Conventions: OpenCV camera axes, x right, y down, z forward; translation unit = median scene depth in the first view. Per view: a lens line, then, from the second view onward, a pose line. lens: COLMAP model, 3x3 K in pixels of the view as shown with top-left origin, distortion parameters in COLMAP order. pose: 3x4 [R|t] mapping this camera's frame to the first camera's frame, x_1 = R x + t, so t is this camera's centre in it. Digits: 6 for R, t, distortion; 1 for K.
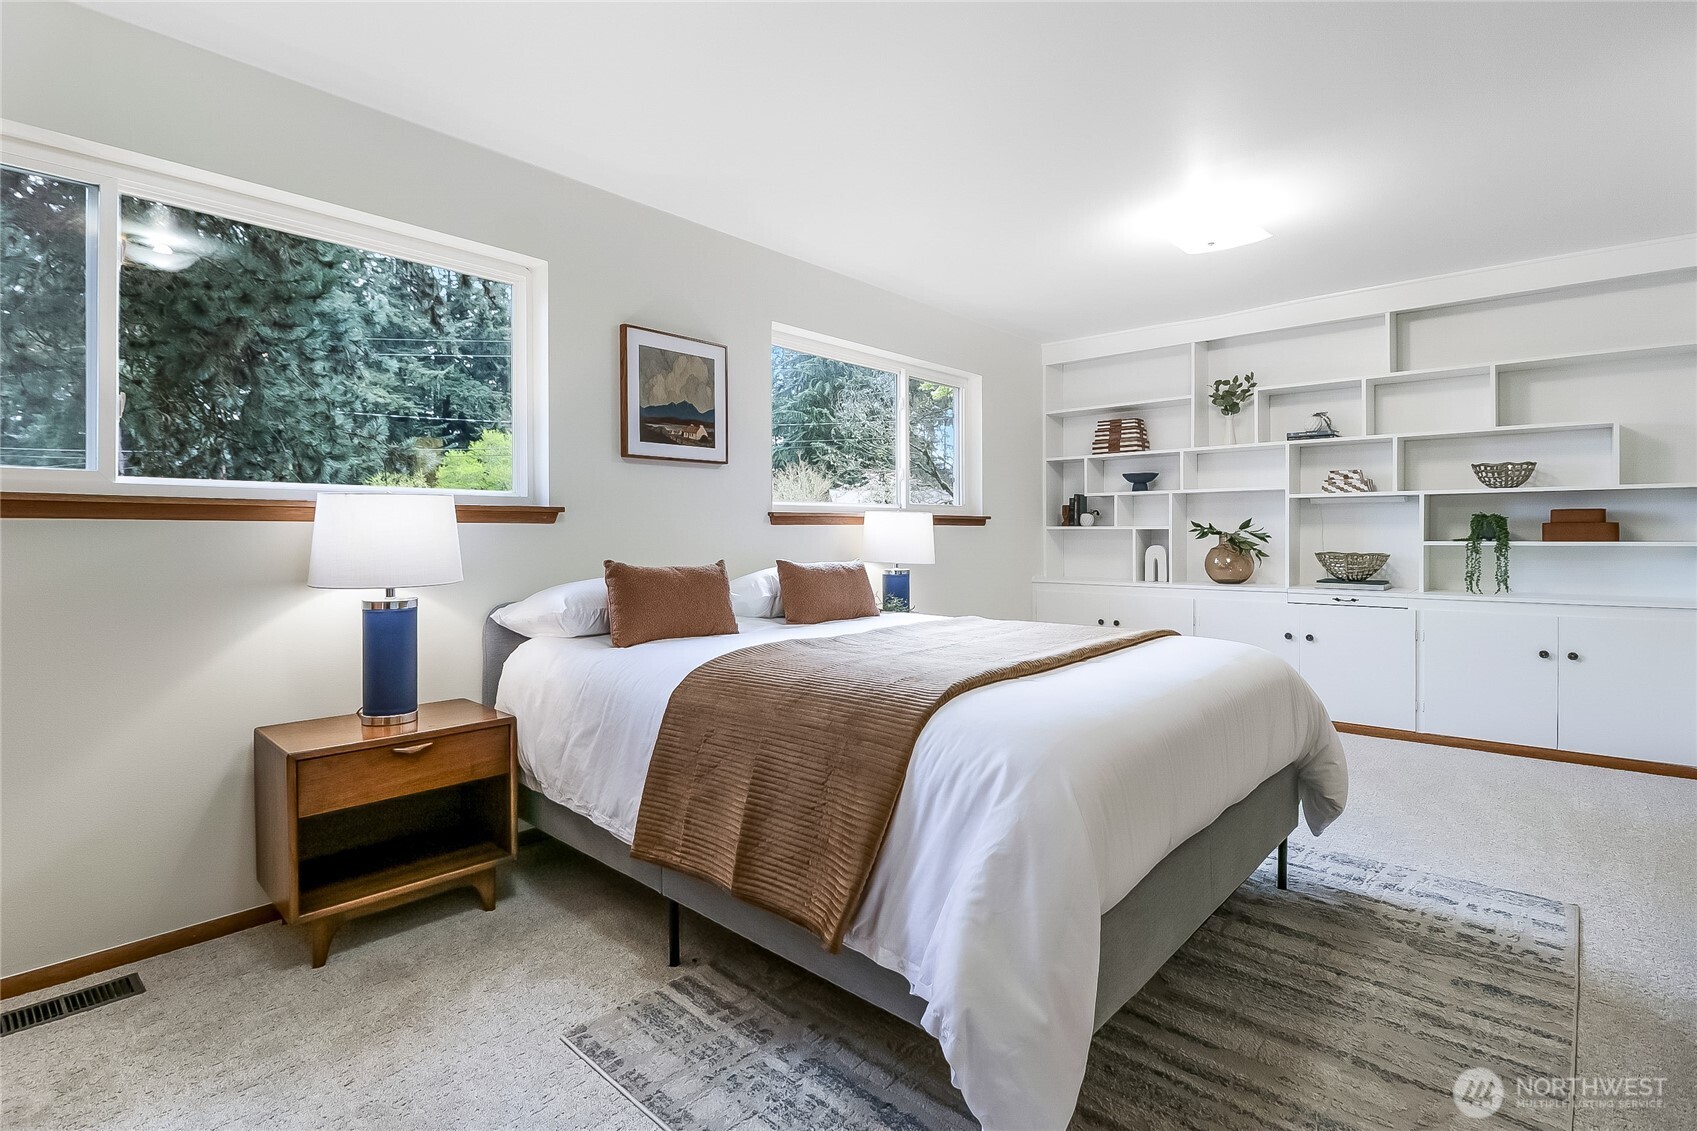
lens RADIAL K [[811.3, 0, 847.4], [0, 811.3, 551.4], [0, 0, 1]] dist [-0.003918, -0.000941]
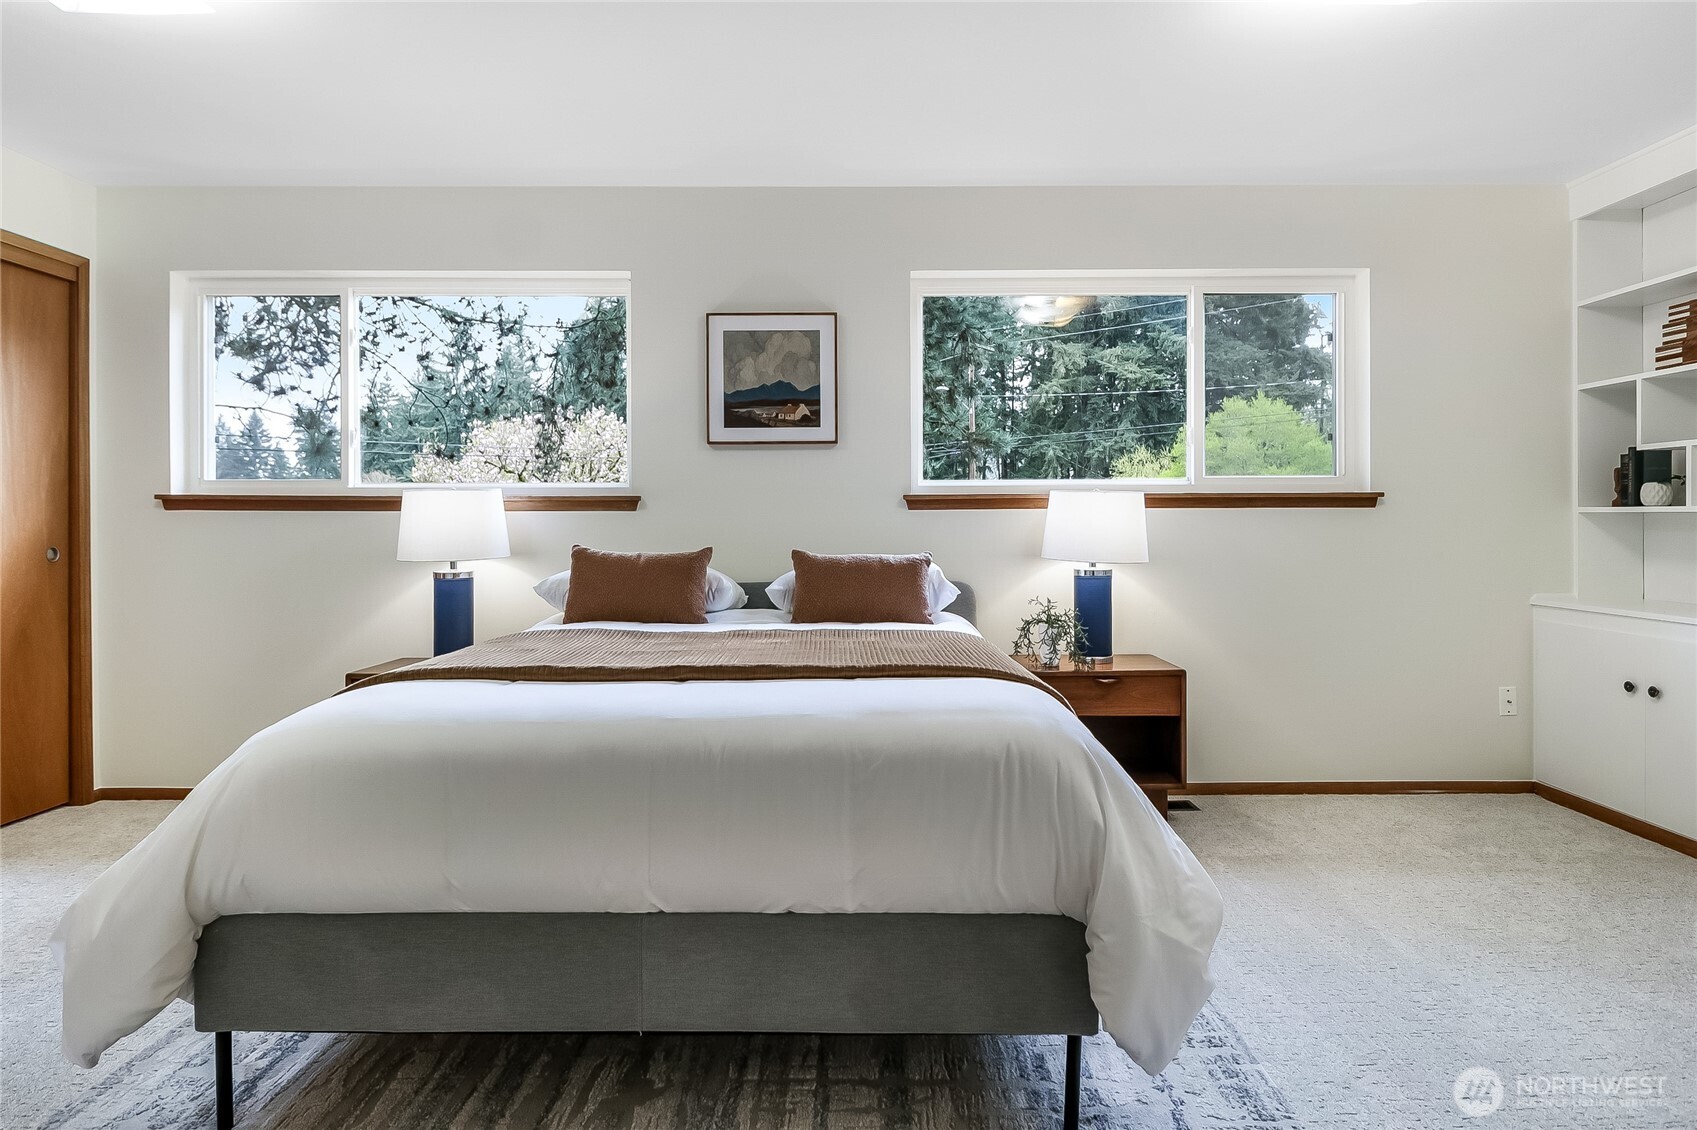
lens RADIAL K [[961.5, 0, 849.7], [0, 961.5, 554.8], [0, 0, 1]] dist [0.000256, -0.001391]
pose [[0.664062, 0.028012, -0.747153, 0.686757], [-0.016331, 0.999603, 0.022962, -0.008427], [0.747499, -0.003047, 0.664256, 0.305967]]
